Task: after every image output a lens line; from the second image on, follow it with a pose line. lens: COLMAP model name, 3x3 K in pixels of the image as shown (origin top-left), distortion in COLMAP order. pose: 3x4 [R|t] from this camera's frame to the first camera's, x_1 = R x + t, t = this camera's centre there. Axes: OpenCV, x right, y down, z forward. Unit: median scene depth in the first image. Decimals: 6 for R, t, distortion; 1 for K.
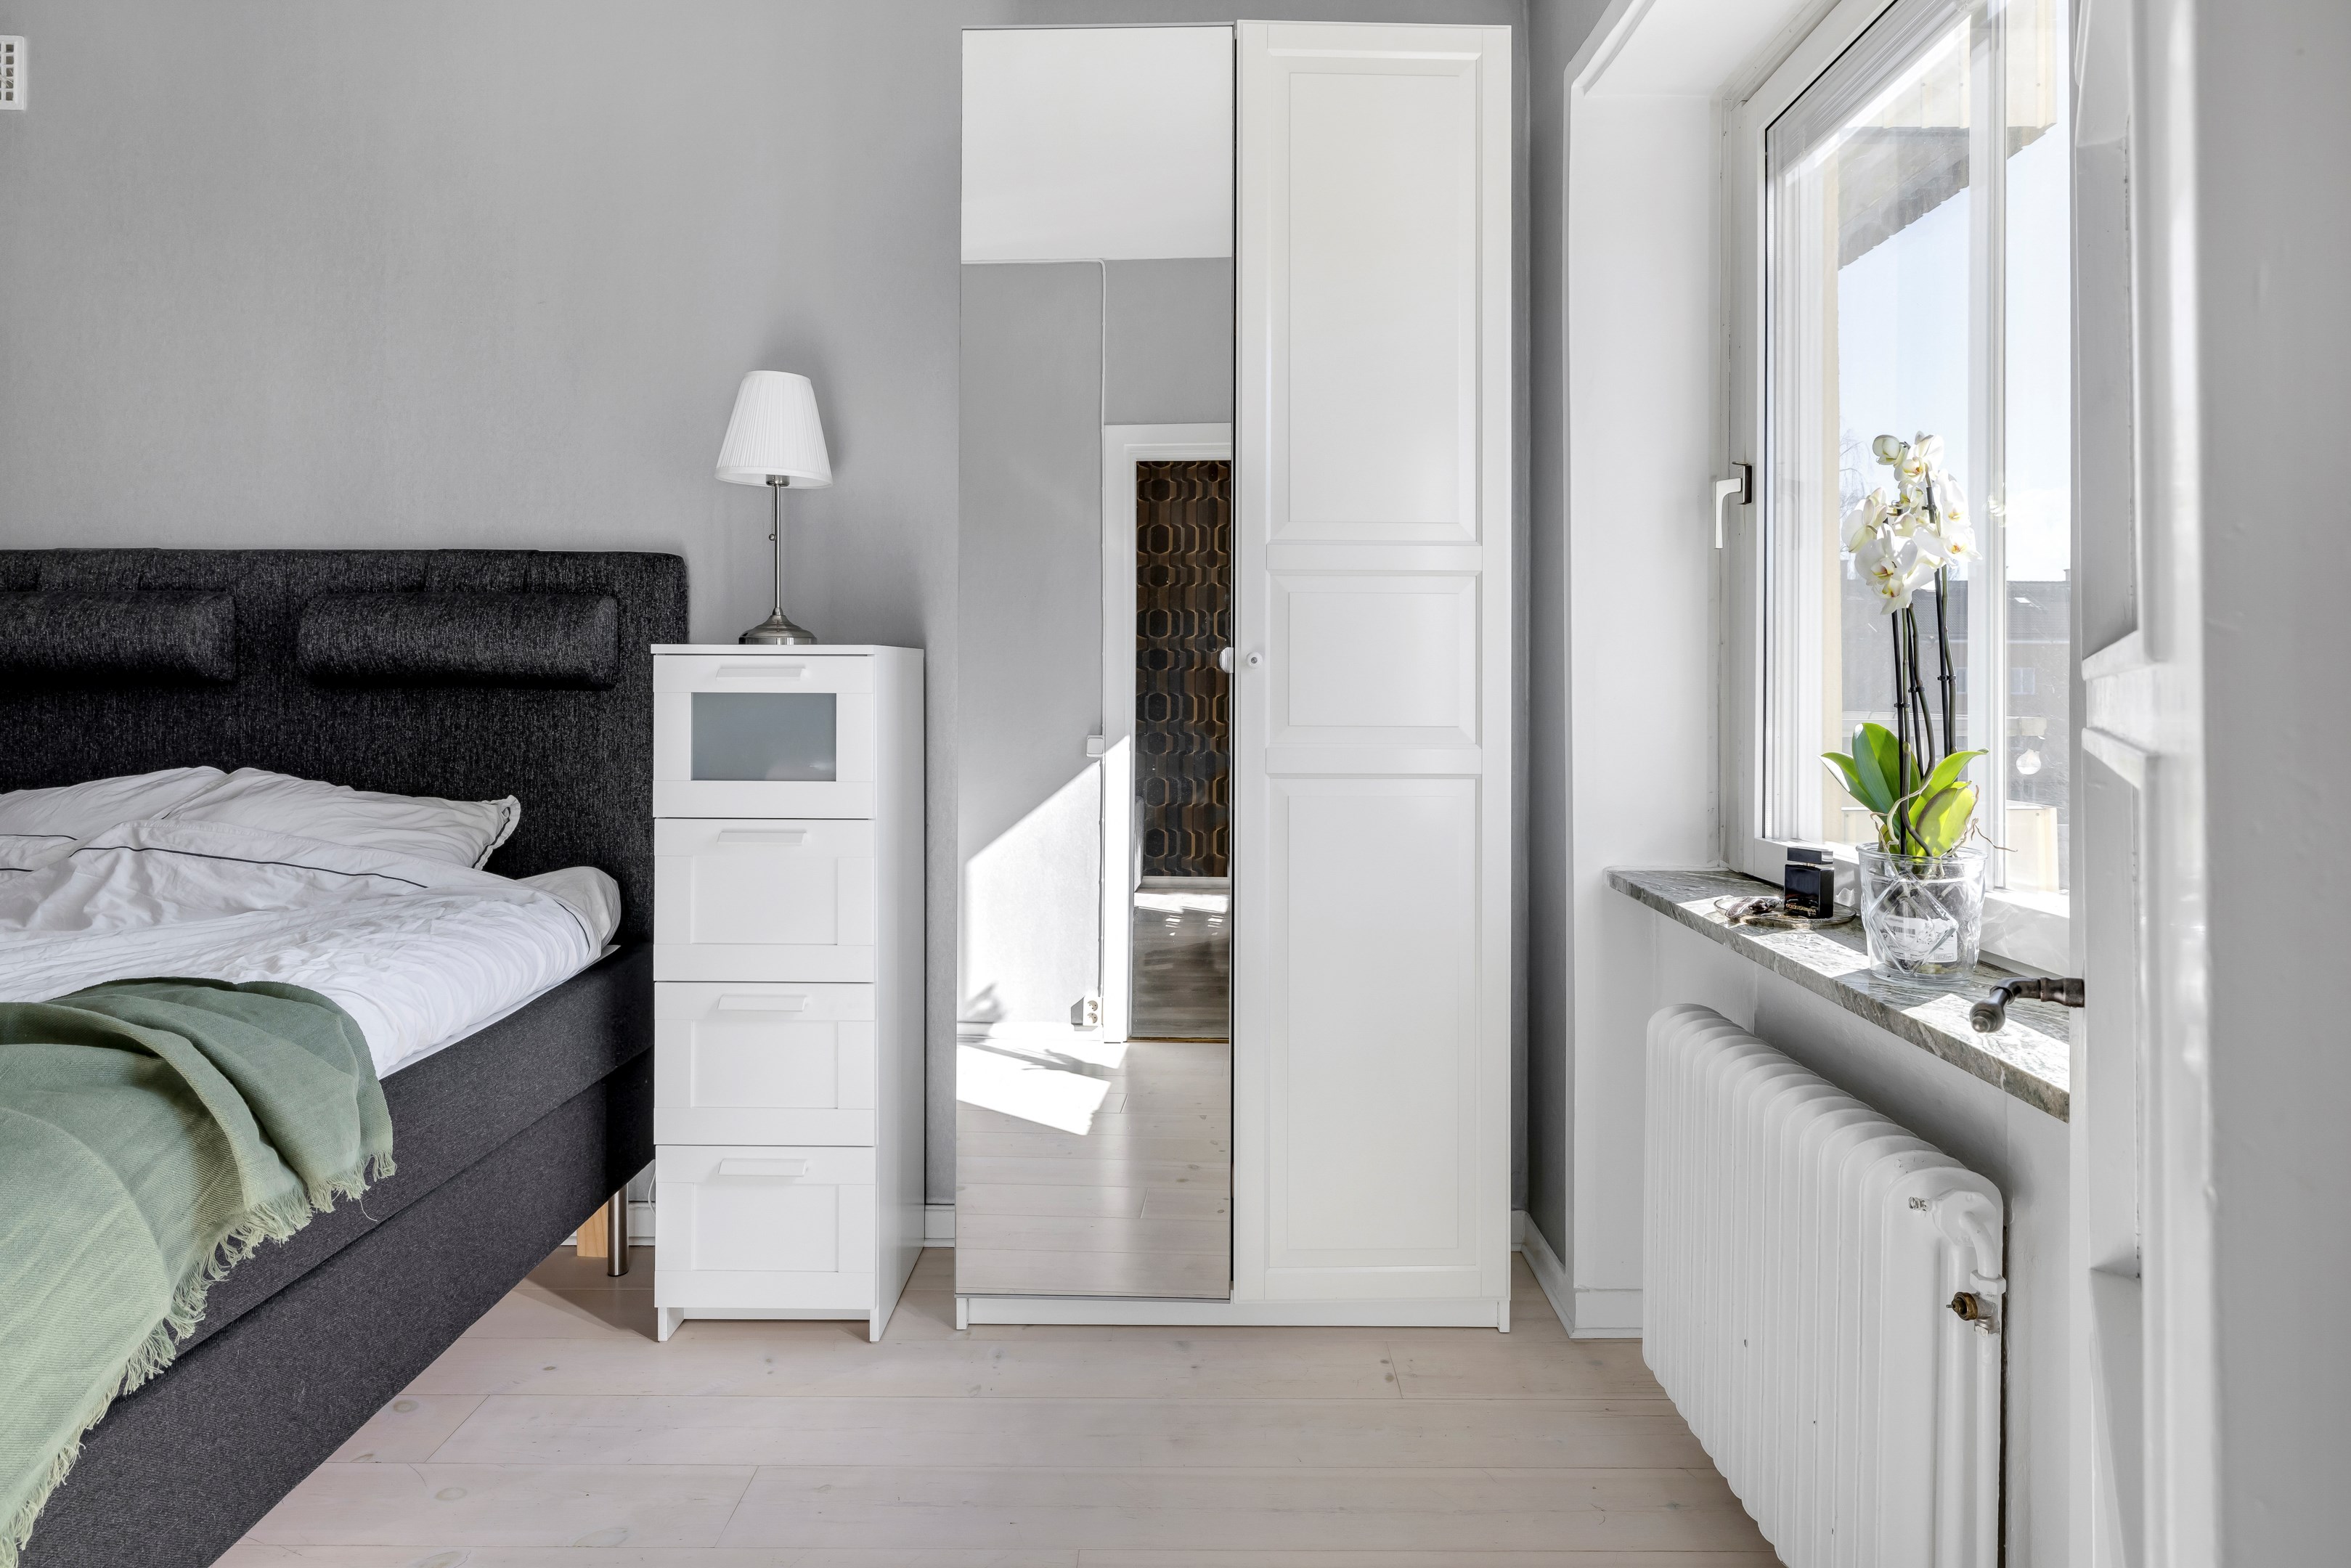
lens RADIAL K [[1384.7, 0, 1177.3], [0, 1384.7, 725.1], [0, 0, 1]] dist [-0.004129, -0.000380]
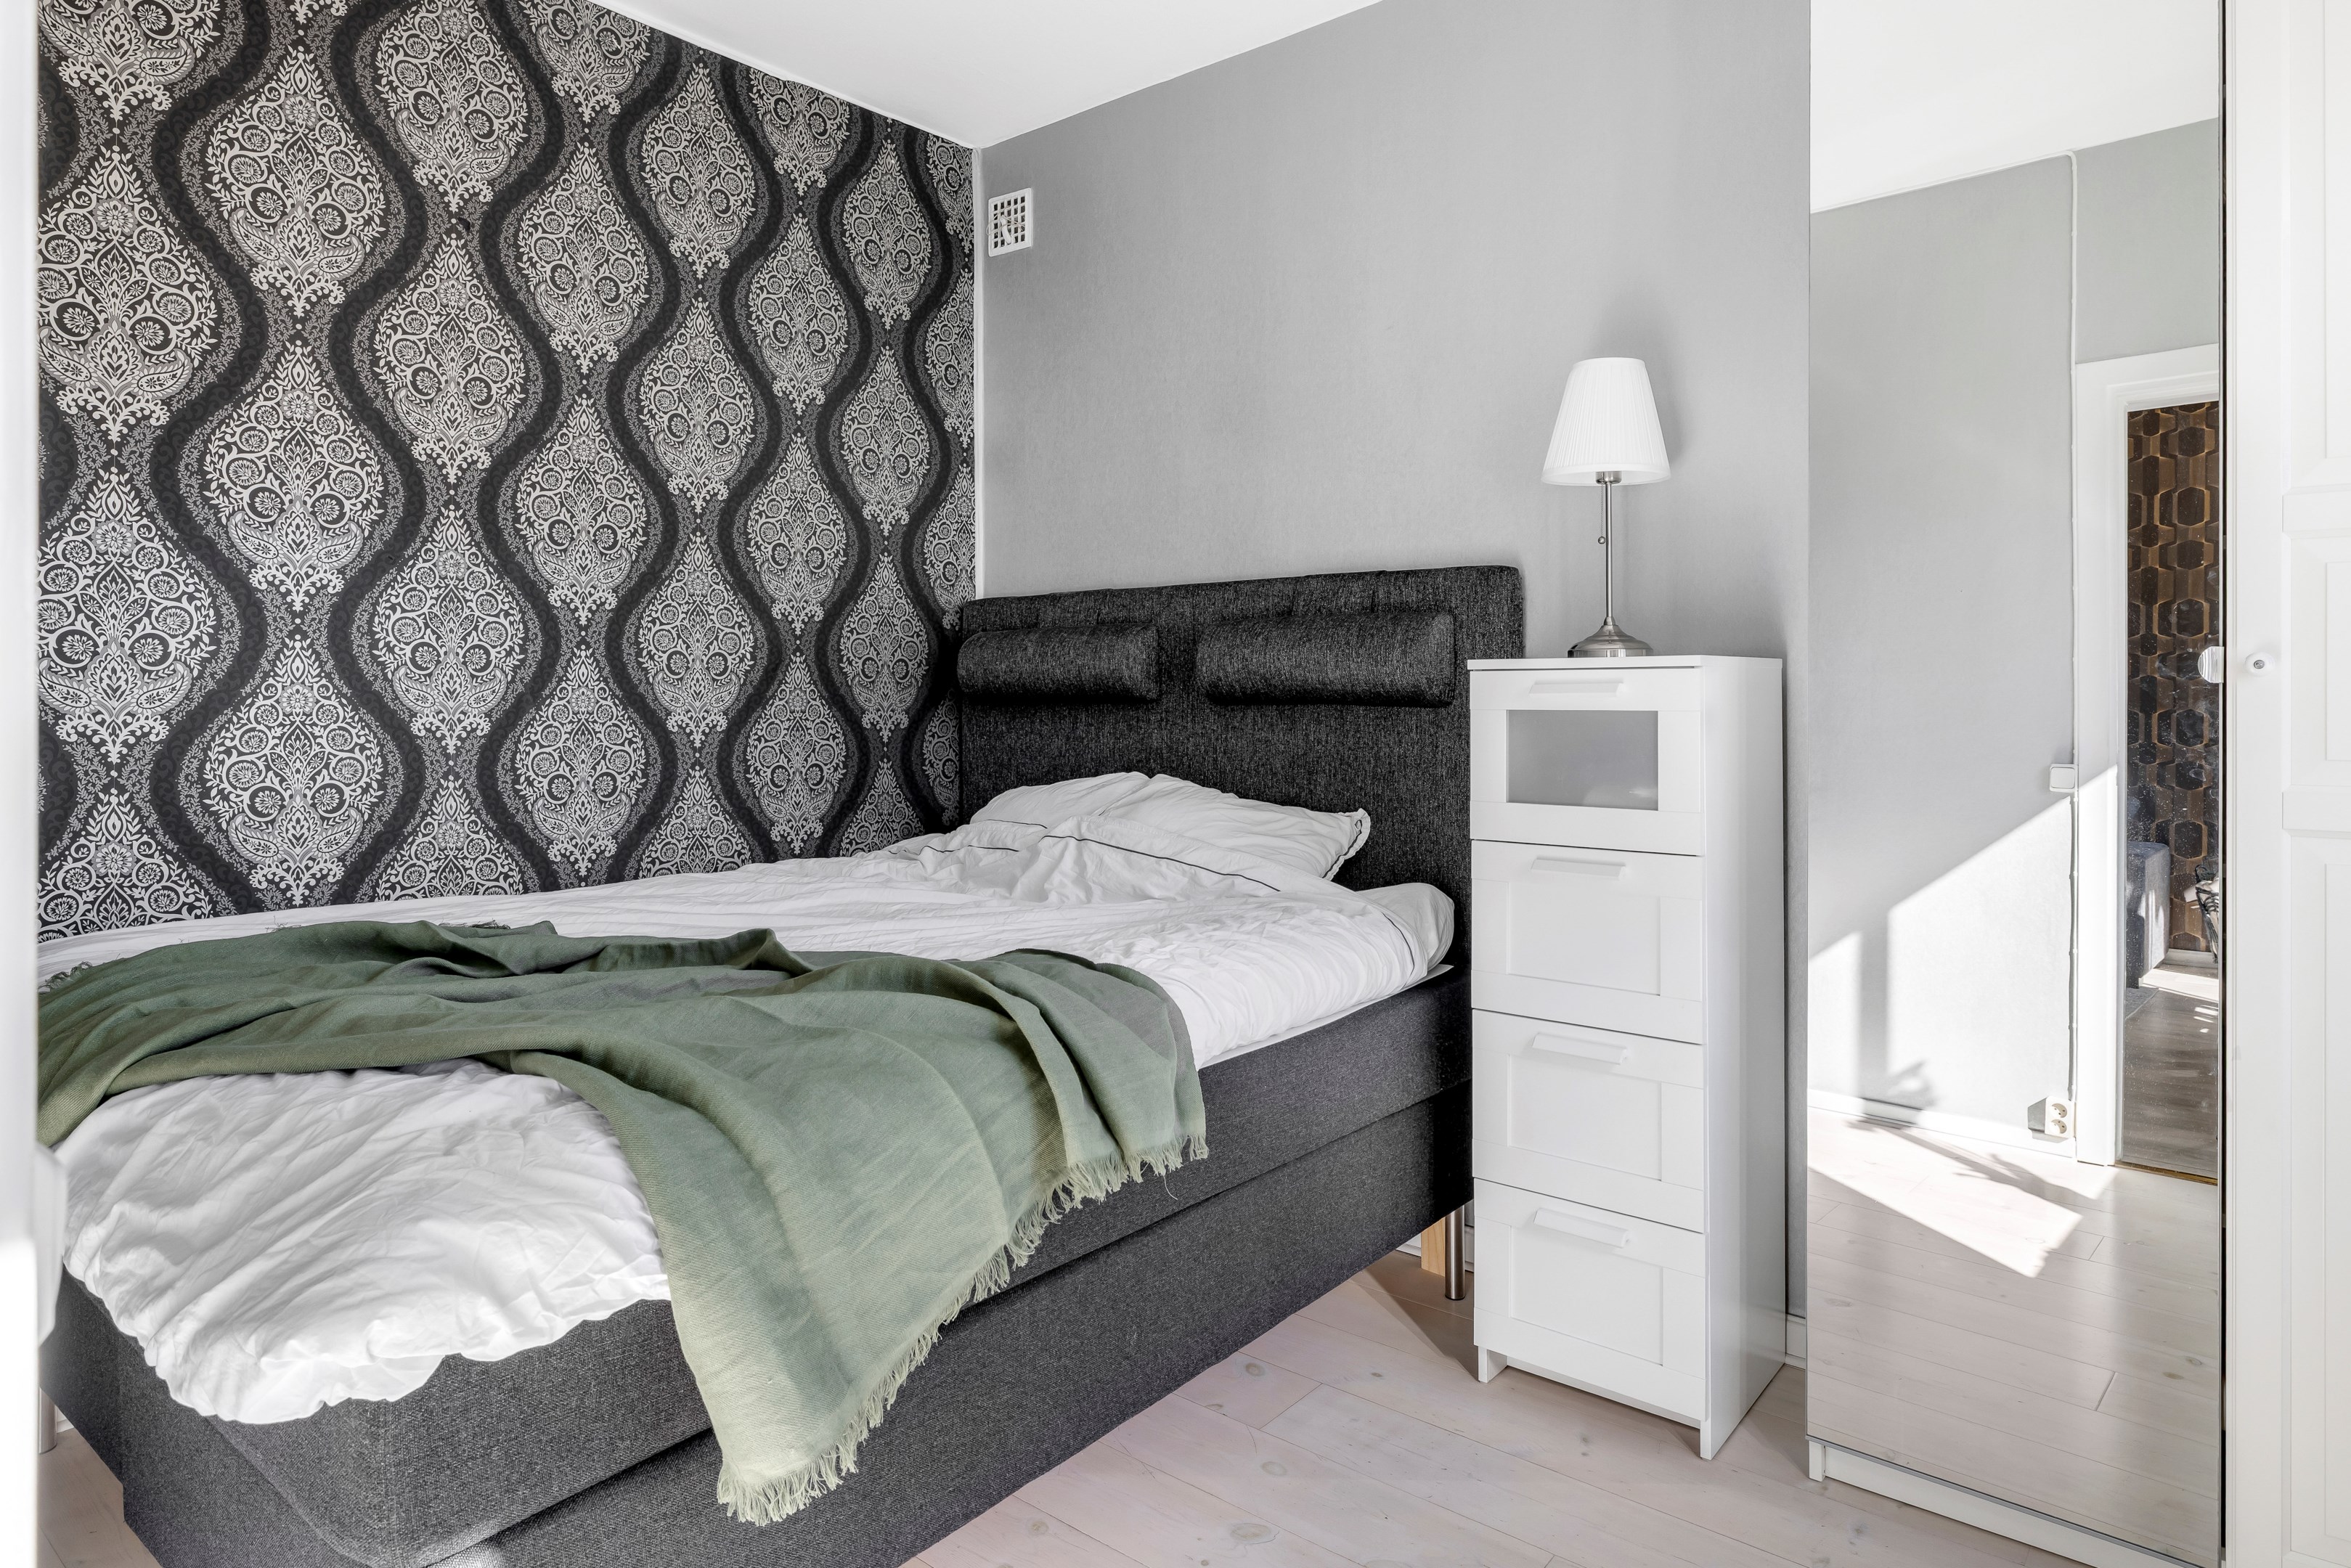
lens RADIAL K [[1384.7, 0, 1177.3], [0, 1384.7, 725.1], [0, 0, 1]] dist [-0.004129, -0.000380]
pose [[0.767412, 0.008517, -0.641098, 0.083708], [-0.015133, 0.999874, -0.004832, -0.005027], [0.640975, 0.013410, 0.767444, 0.123373]]
